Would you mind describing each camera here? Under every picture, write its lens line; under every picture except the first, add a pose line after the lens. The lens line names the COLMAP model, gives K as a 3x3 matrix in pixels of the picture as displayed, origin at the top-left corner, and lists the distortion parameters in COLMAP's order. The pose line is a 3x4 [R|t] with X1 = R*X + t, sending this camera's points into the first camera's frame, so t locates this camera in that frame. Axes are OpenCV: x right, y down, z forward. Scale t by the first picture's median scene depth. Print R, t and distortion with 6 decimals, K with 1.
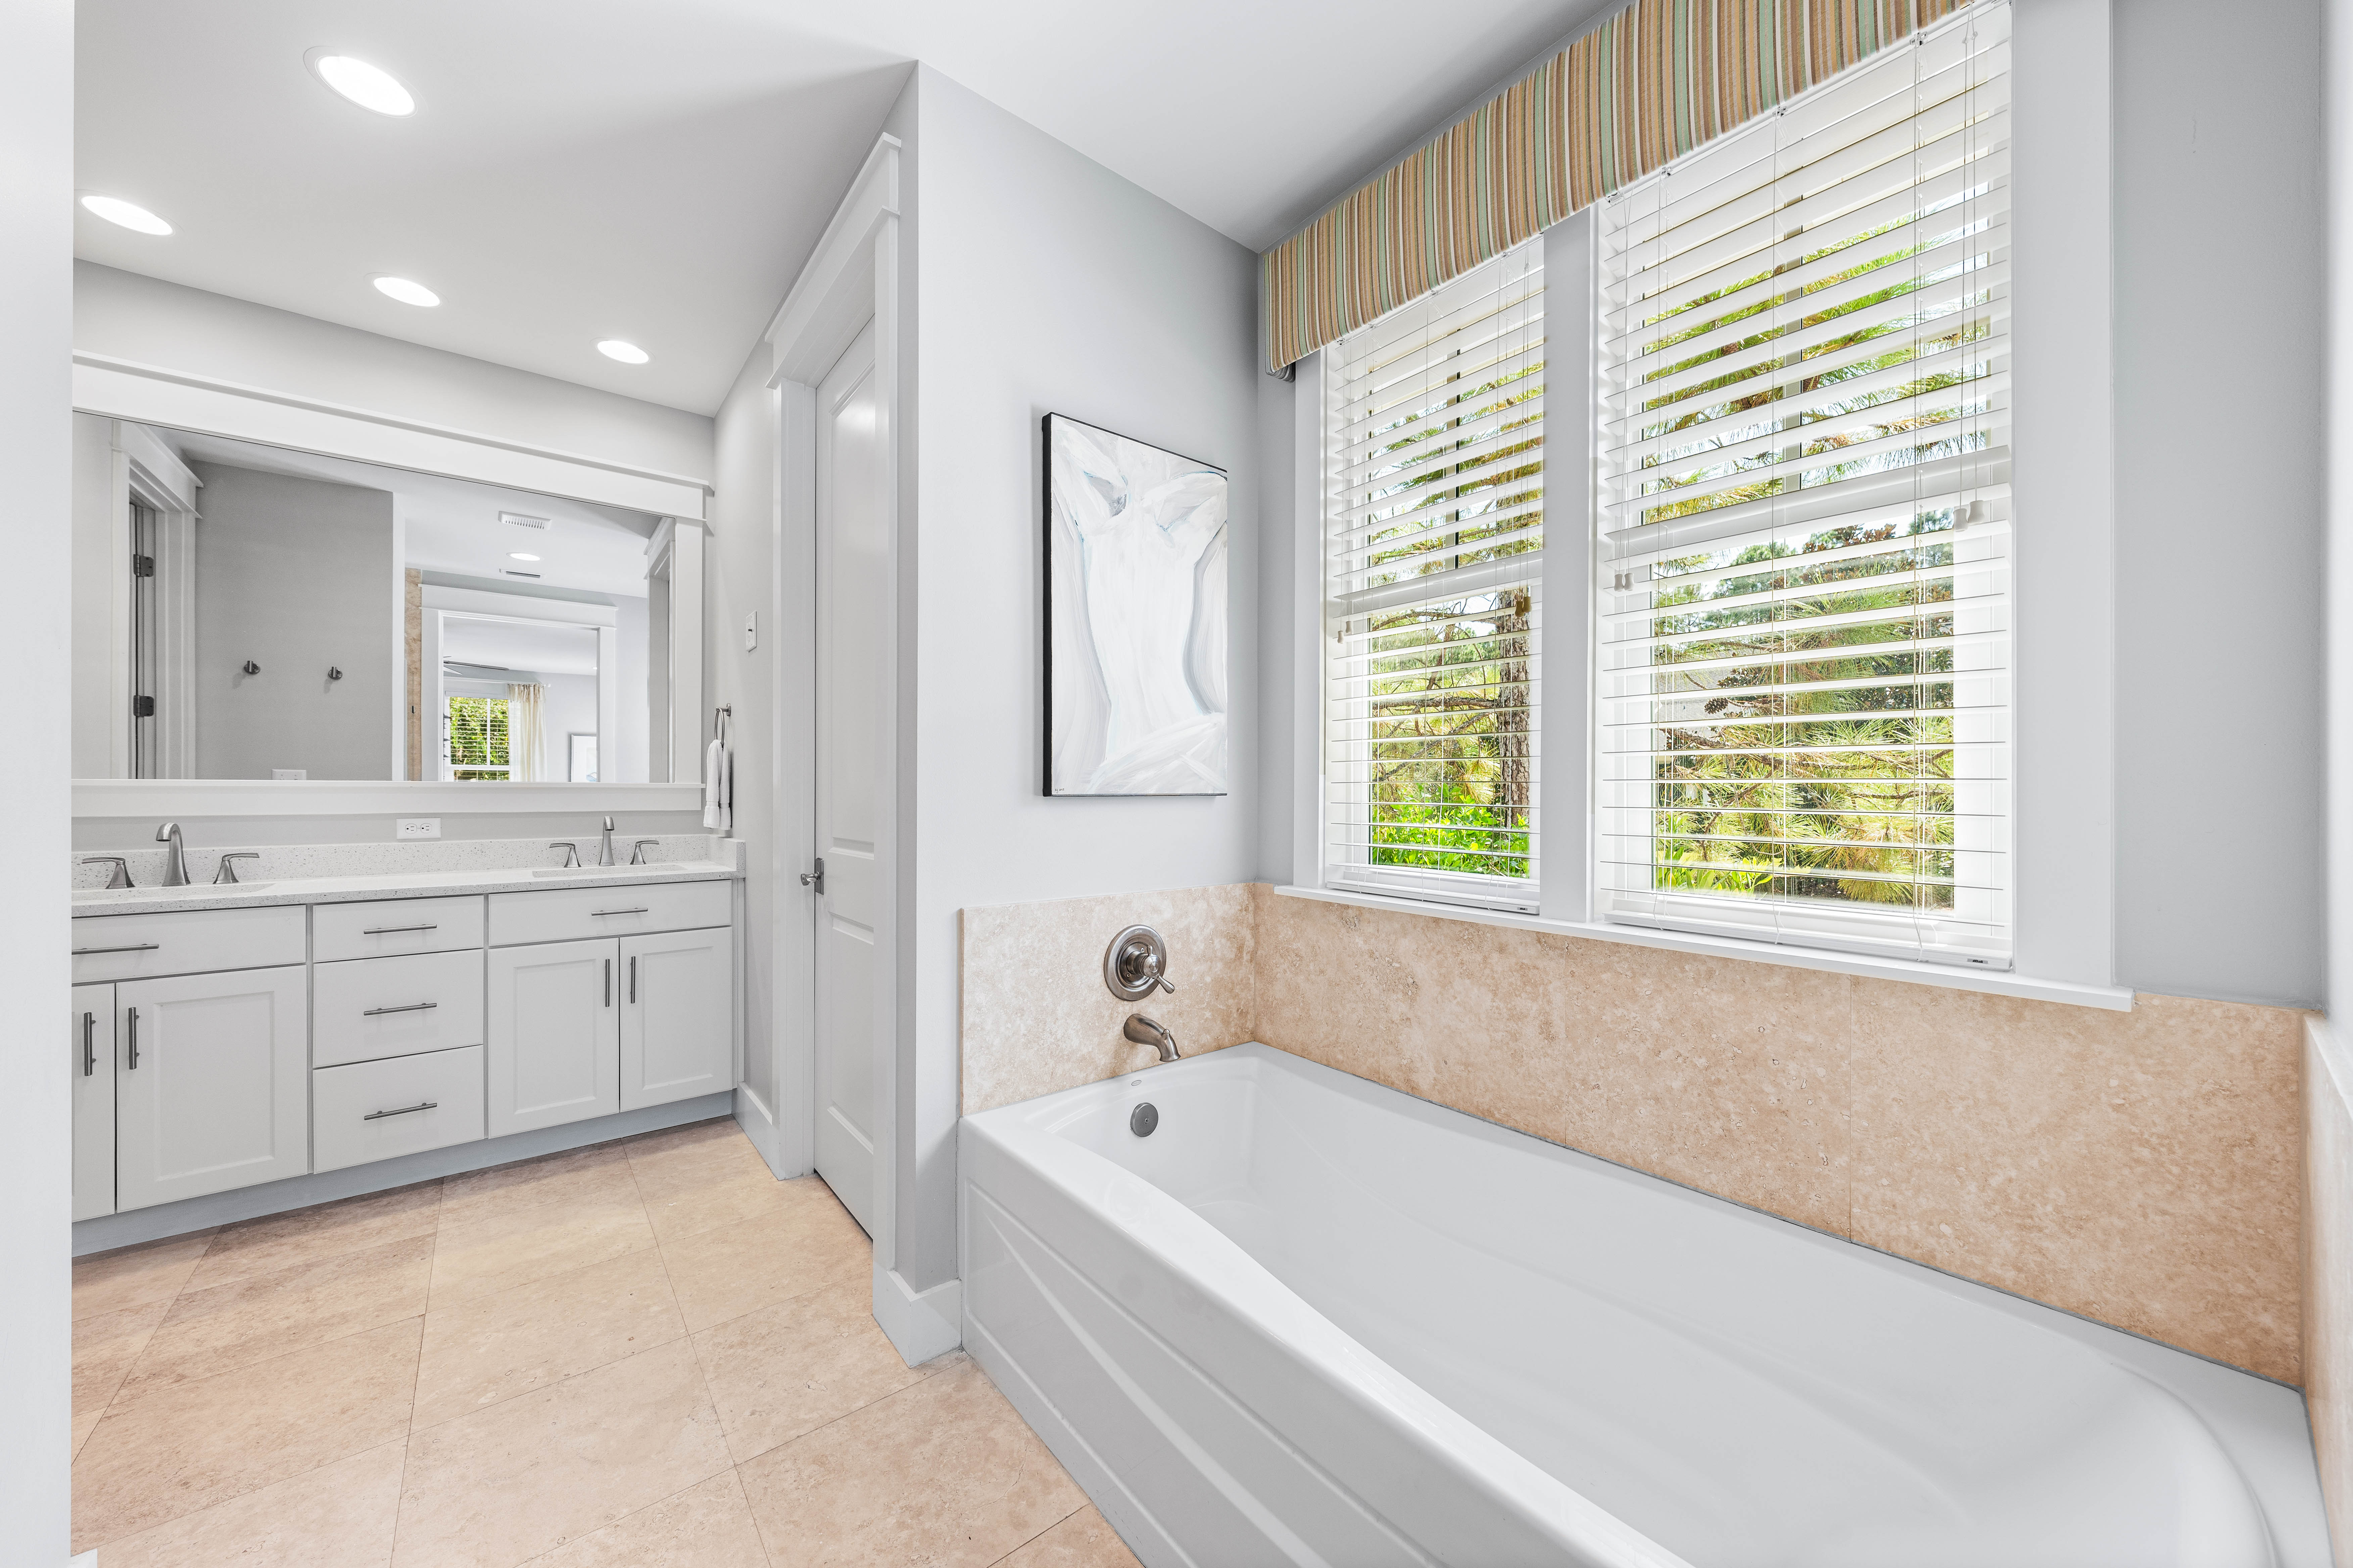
lens RADIAL K [[830.8, 0, 1173.9], [0, 830.8, 775.8], [0, 0, 1]] dist [0.000251, -0.000041]
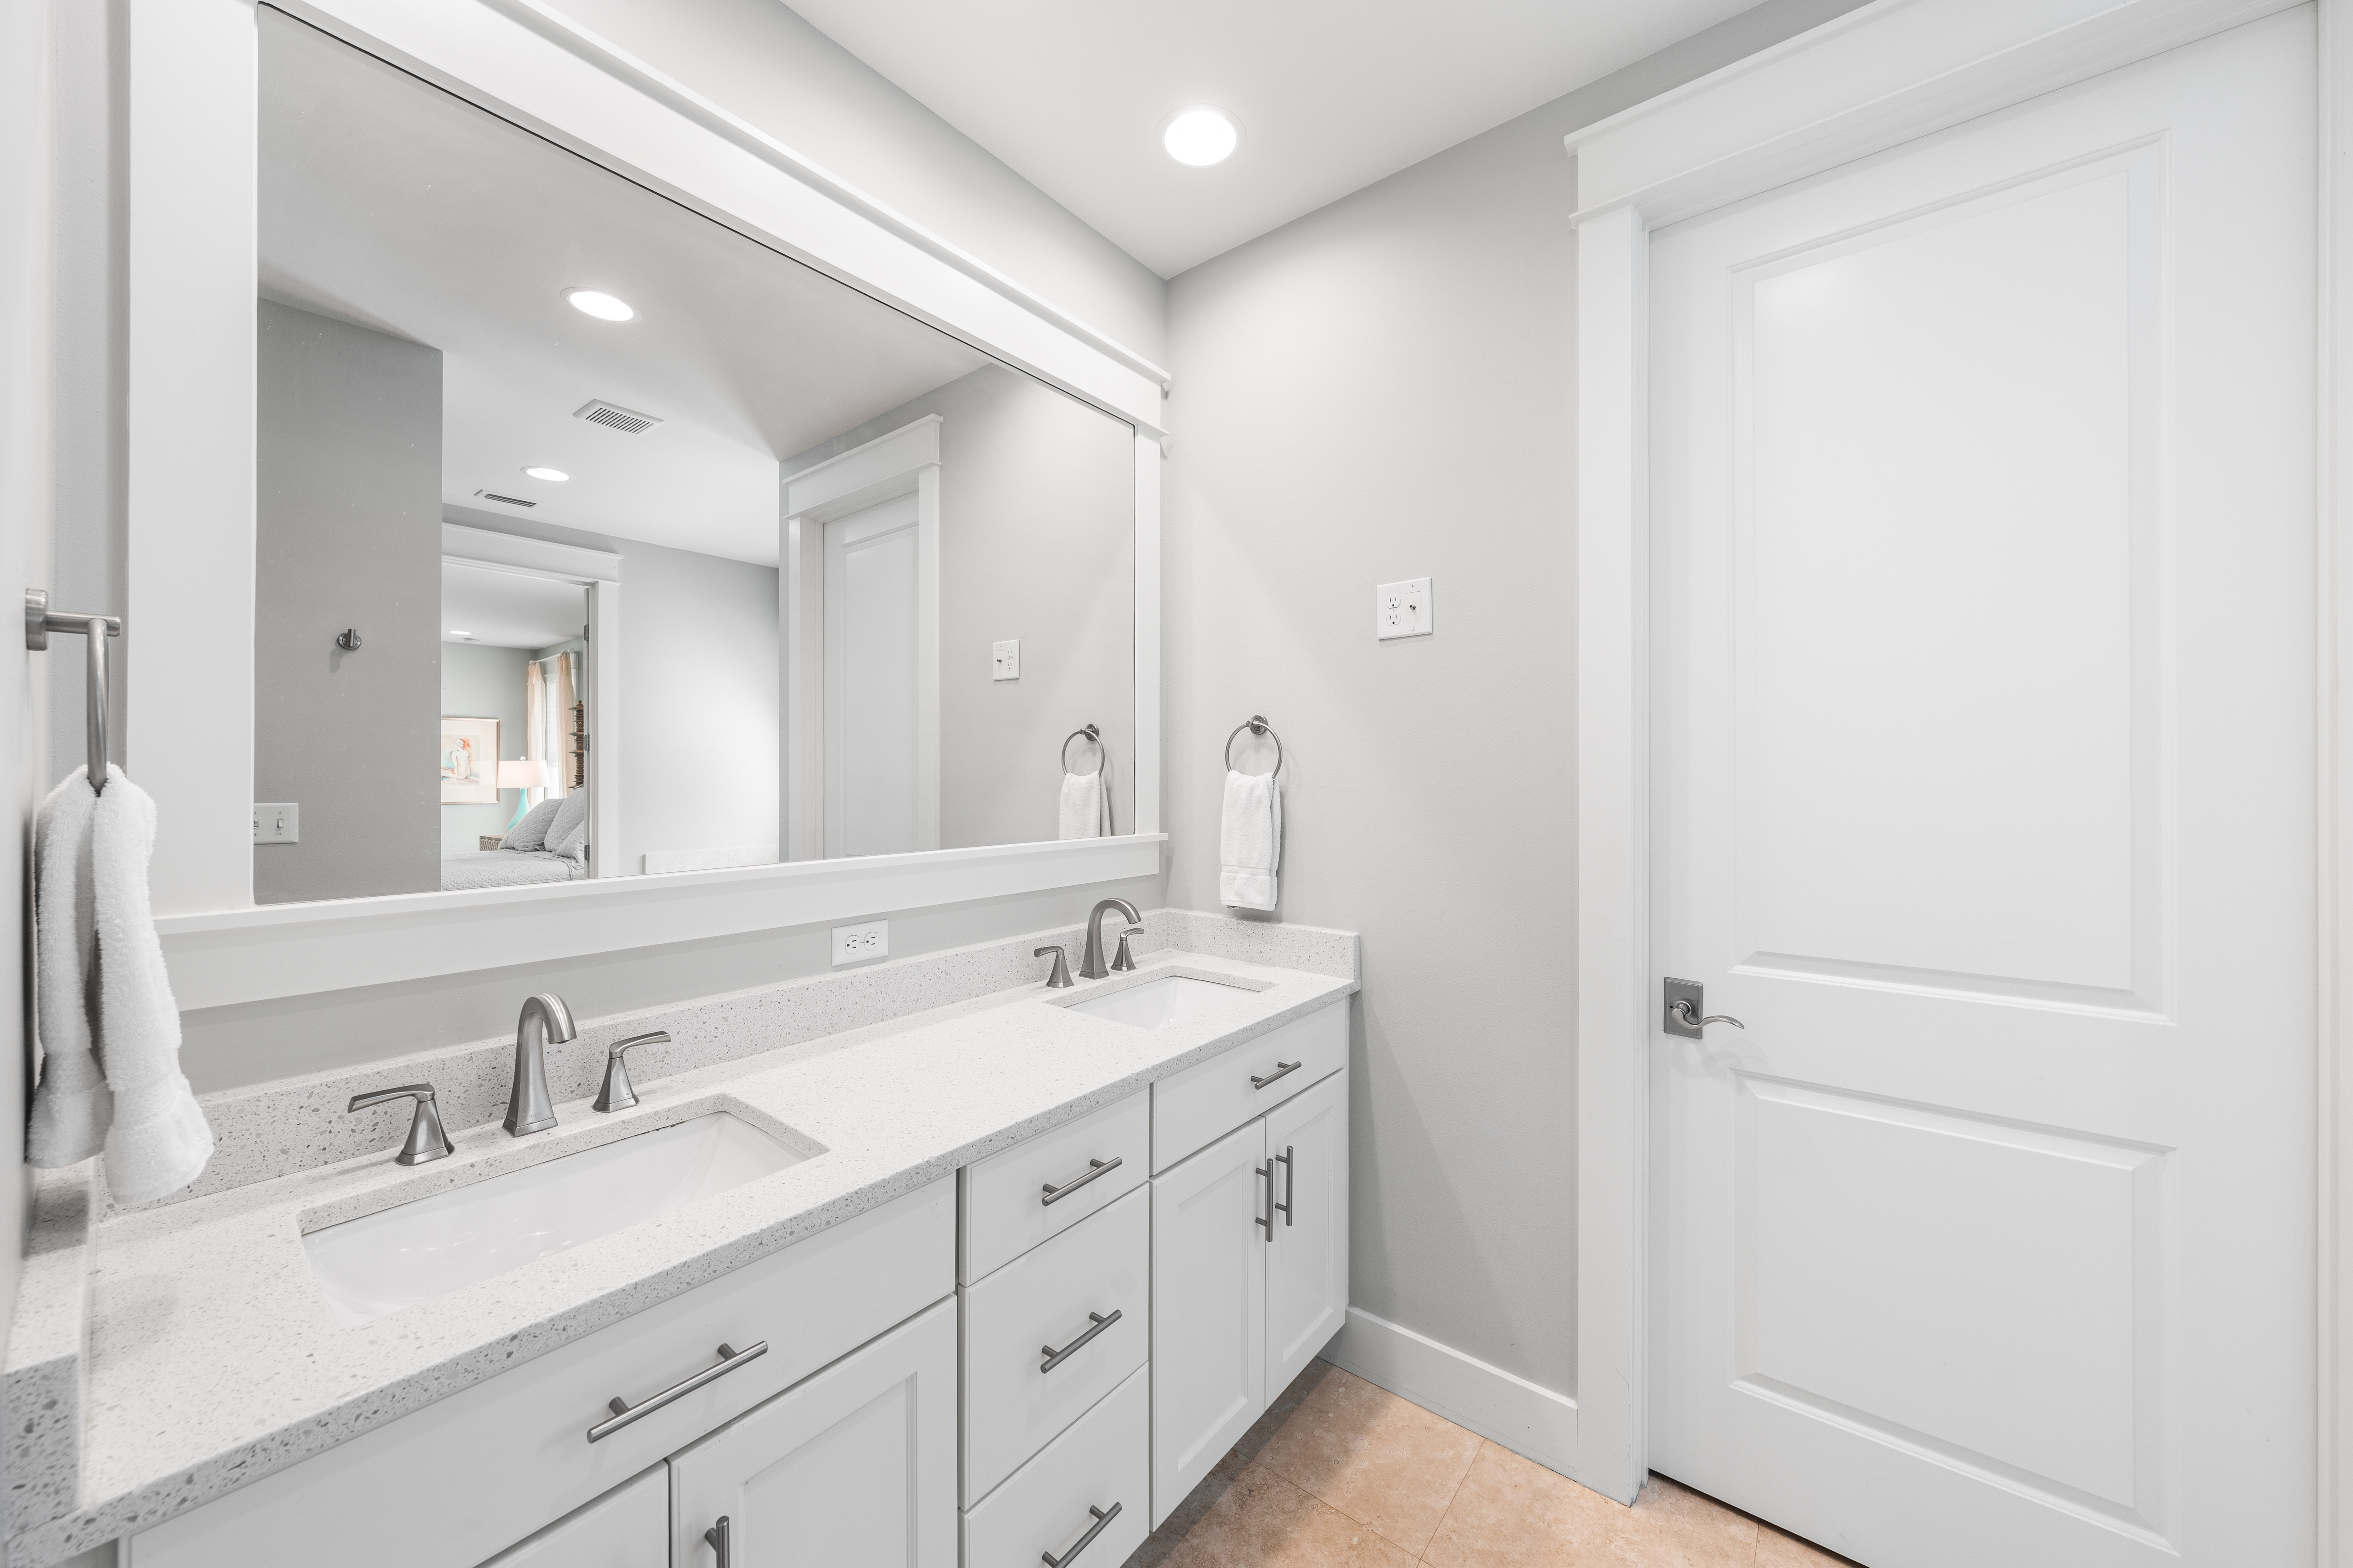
lens RADIAL K [[830.9, 0, 1182.2], [0, 830.9, 764.2], [0, 0, 1]] dist [0.000251, -0.000041]
pose [[0.975313, 0.002364, 0.220813, -0.822970], [-0.003685, 0.999978, 0.005573, -0.058242], [-0.220795, -0.006249, 0.975300, 0.418582]]
